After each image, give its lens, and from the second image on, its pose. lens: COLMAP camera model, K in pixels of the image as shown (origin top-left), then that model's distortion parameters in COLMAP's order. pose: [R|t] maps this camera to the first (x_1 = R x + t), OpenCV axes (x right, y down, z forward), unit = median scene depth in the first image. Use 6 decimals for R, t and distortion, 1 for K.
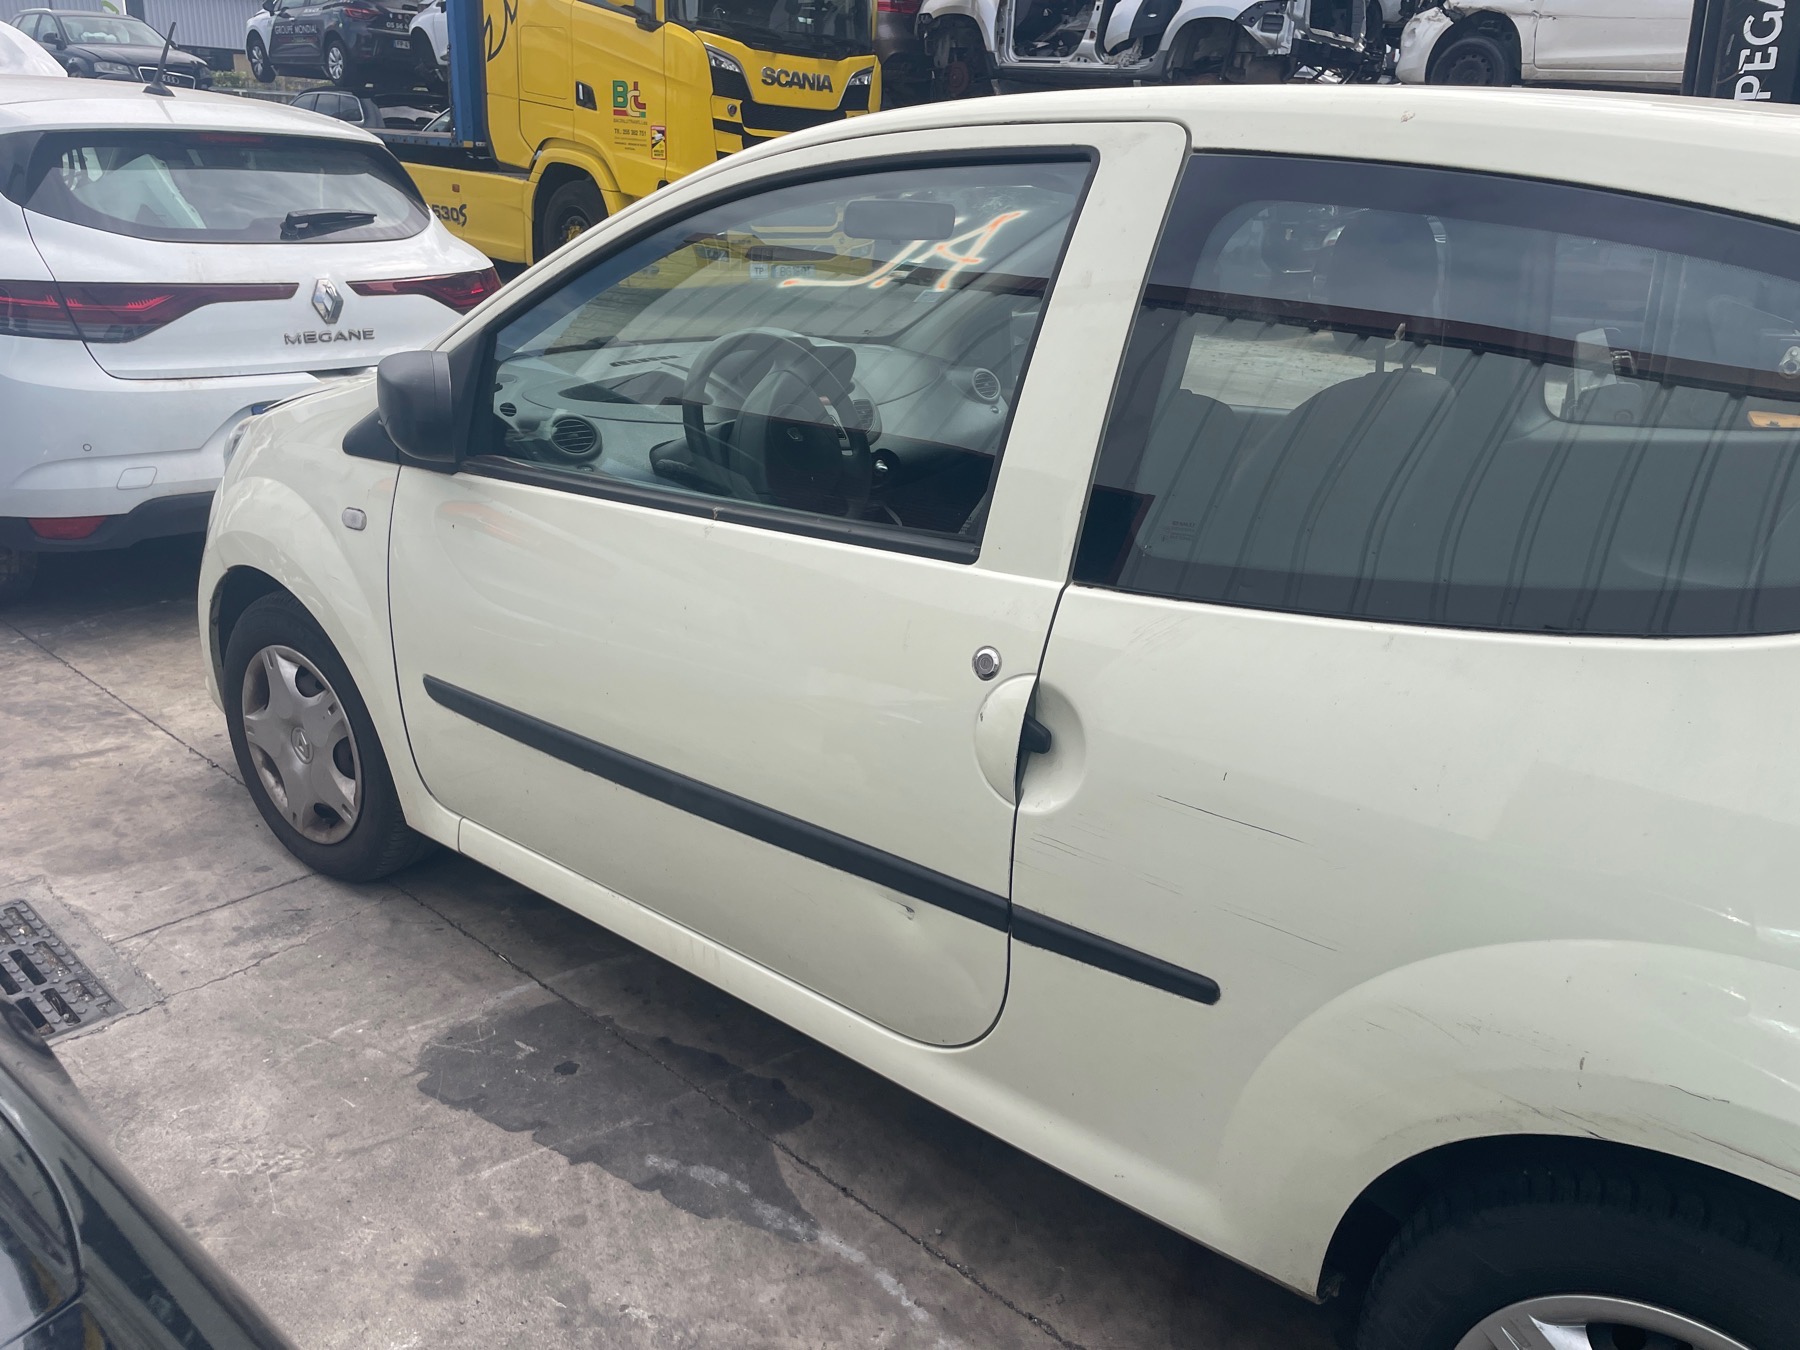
lens RADIAL K [[1357.9, 0, 900.0], [0, 1357.9, 675.0], [0, 0, 1]] dist [0.076069, -0.099983]
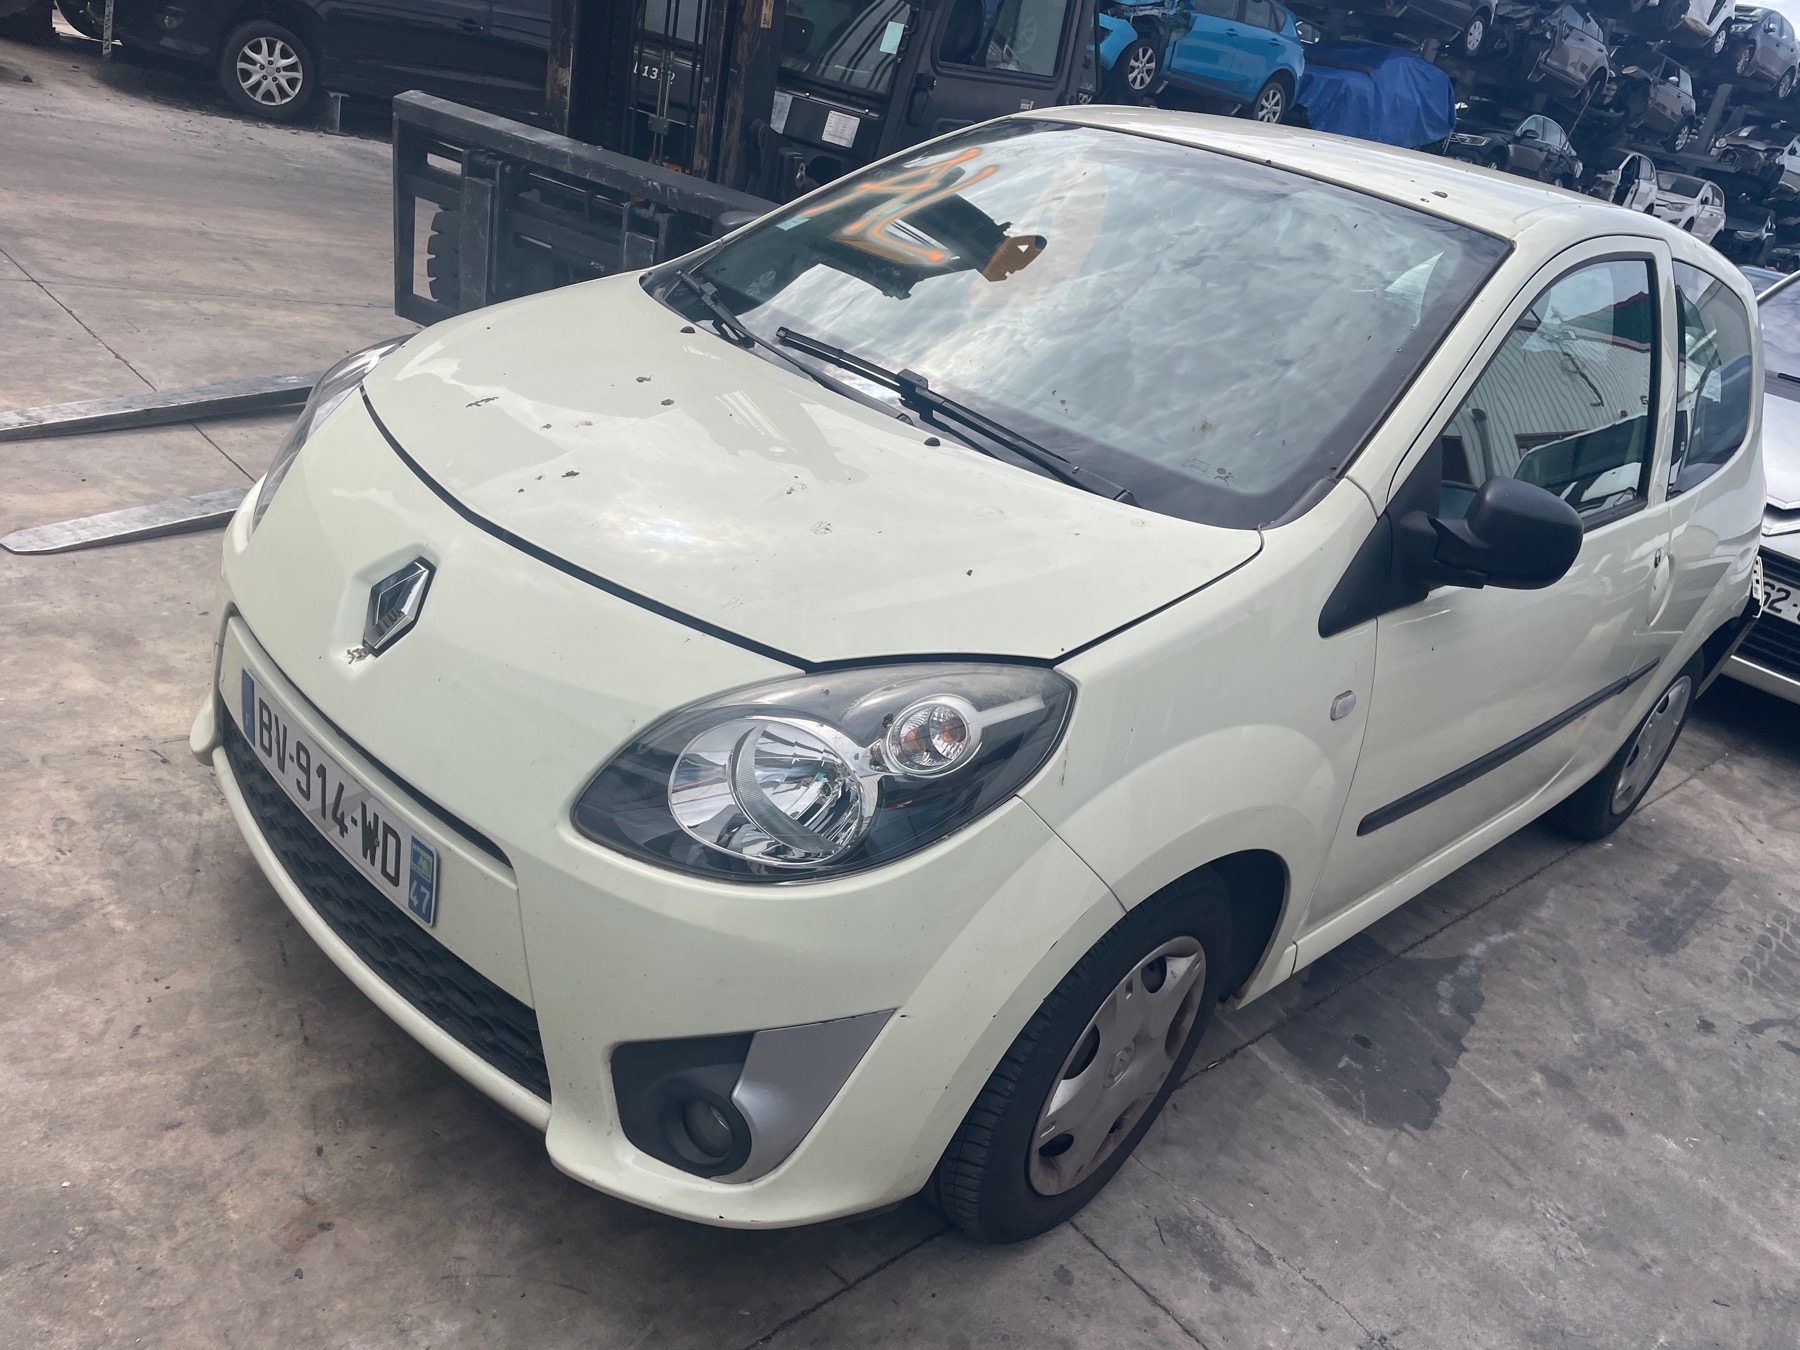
lens RADIAL K [[1363.6, 0, 891.1], [0, 1363.6, 676.6], [0, 0, 1]] dist [0.065859, -0.099481]
pose [[0.106776, -0.428753, 0.897090, -1.098547], [0.141847, 0.899588, 0.413063, -0.480182], [-0.984113, 0.083144, 0.156872, 1.093799]]
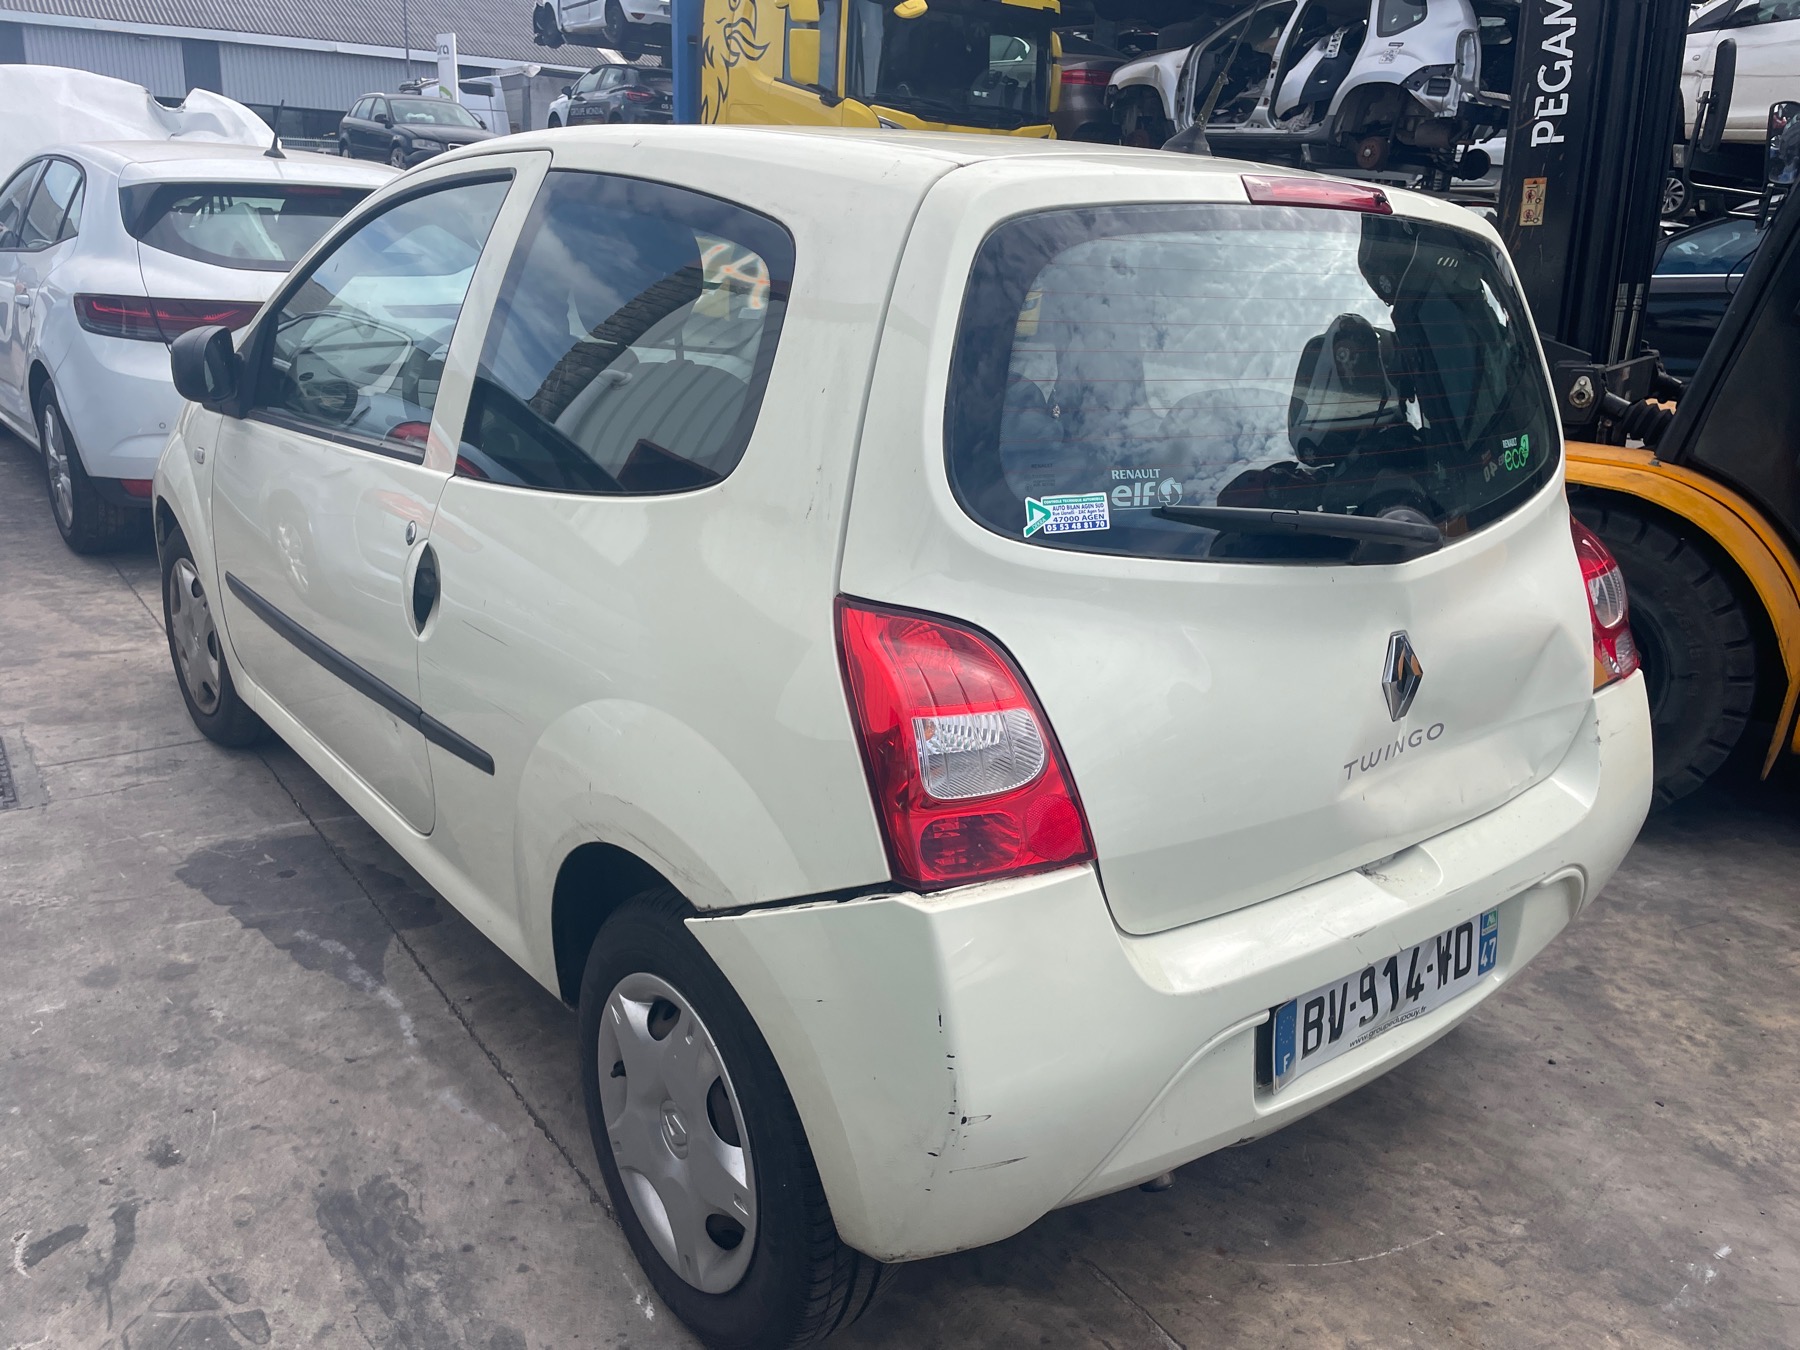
lens RADIAL K [[1357.9, 0, 900.0], [0, 1357.9, 675.0], [0, 0, 1]] dist [0.076069, -0.099983]
pose [[0.977559, 0.066593, -0.199862, 0.534671], [-0.075669, 0.996404, -0.038112, 0.095889], [0.196605, 0.052380, 0.979083, -0.165278]]
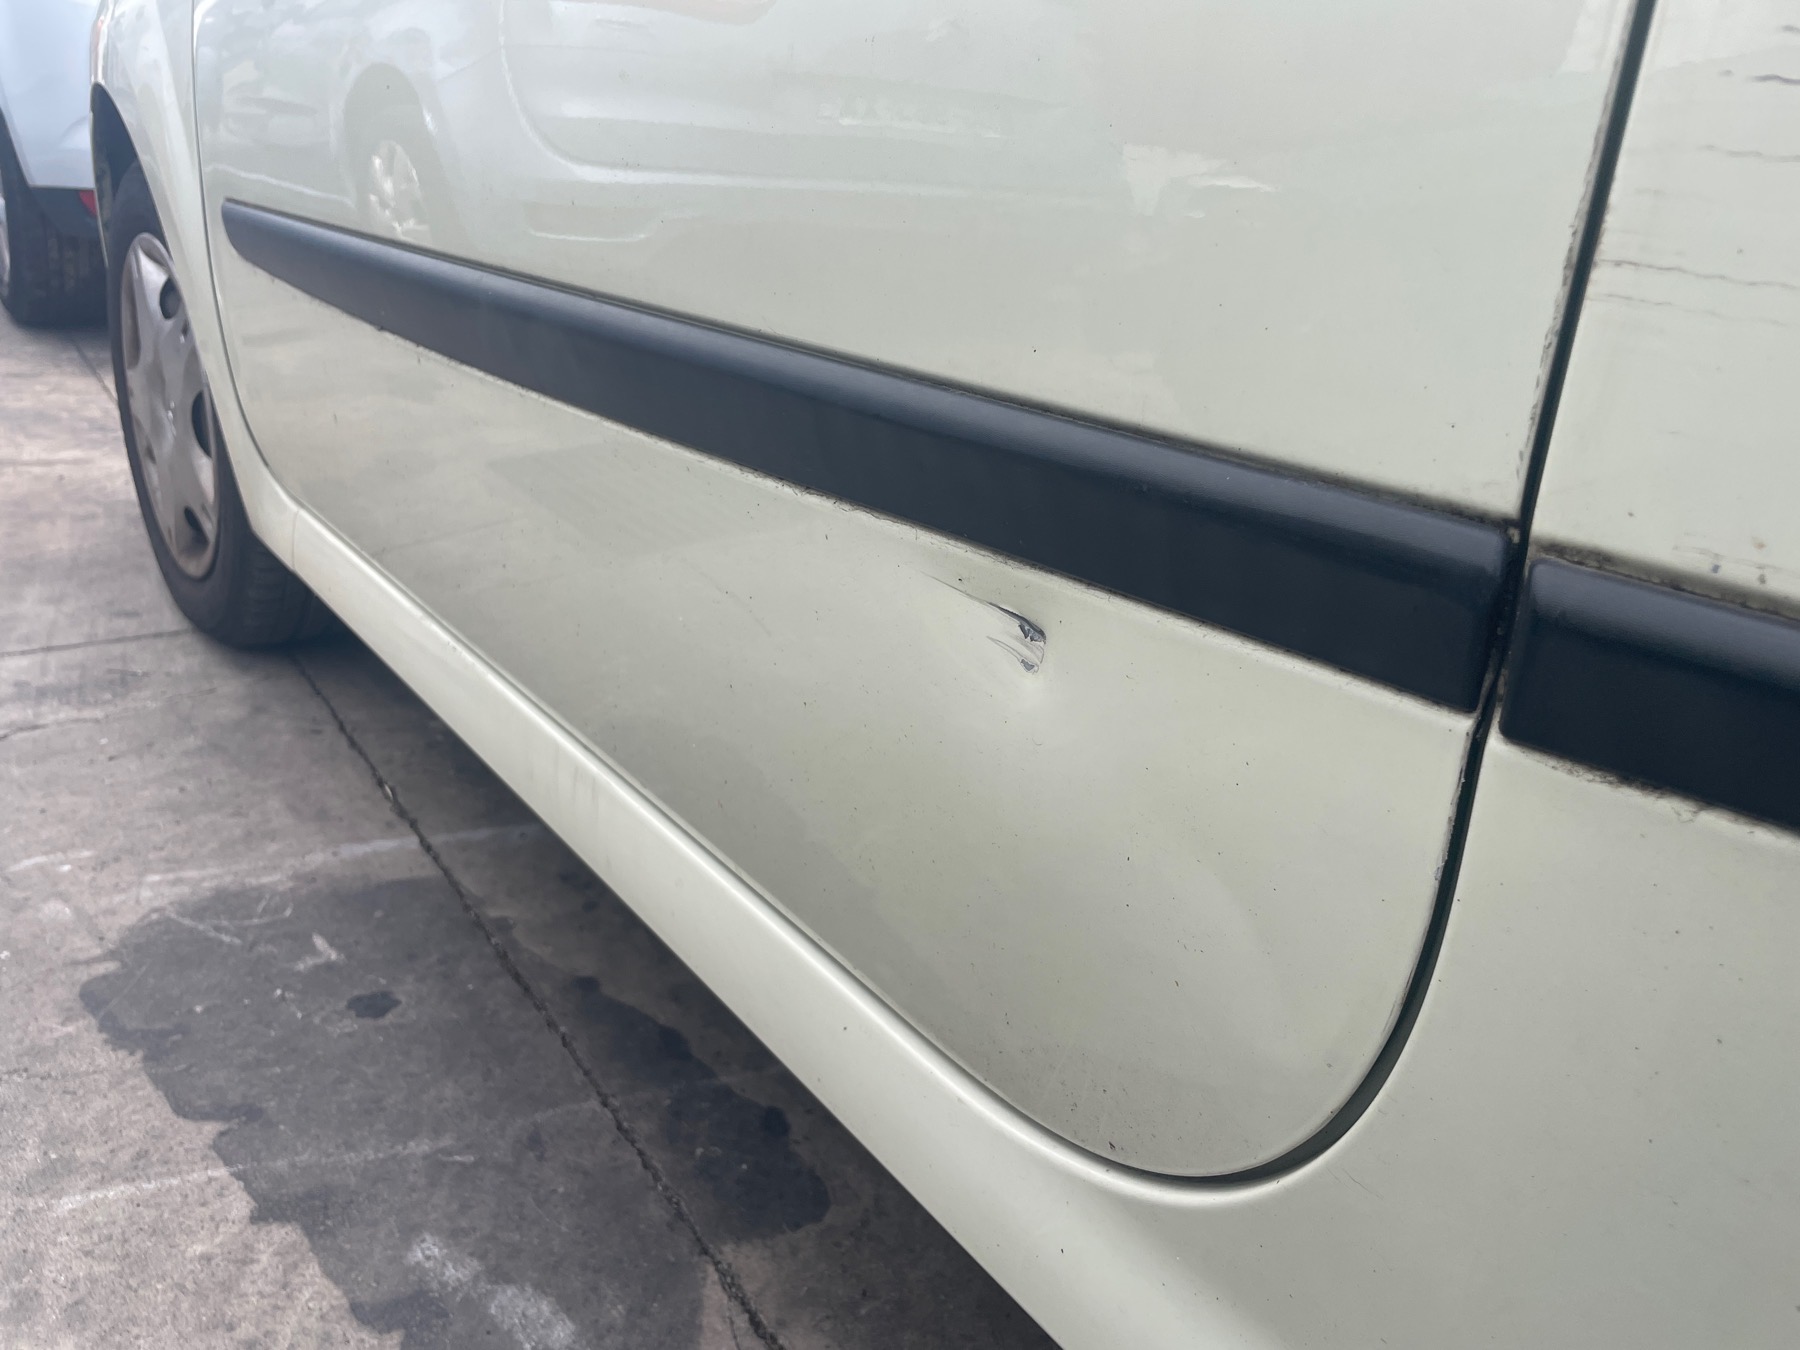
lens RADIAL K [[1363.6, 0, 891.1], [0, 1363.6, 676.6], [0, 0, 1]] dist [0.065859, -0.099481]
pose [[0.968133, 0.121867, -0.218787, 0.027221], [-0.117518, 0.992528, 0.032836, 0.122793], [0.221154, -0.006079, 0.975220, 0.519546]]
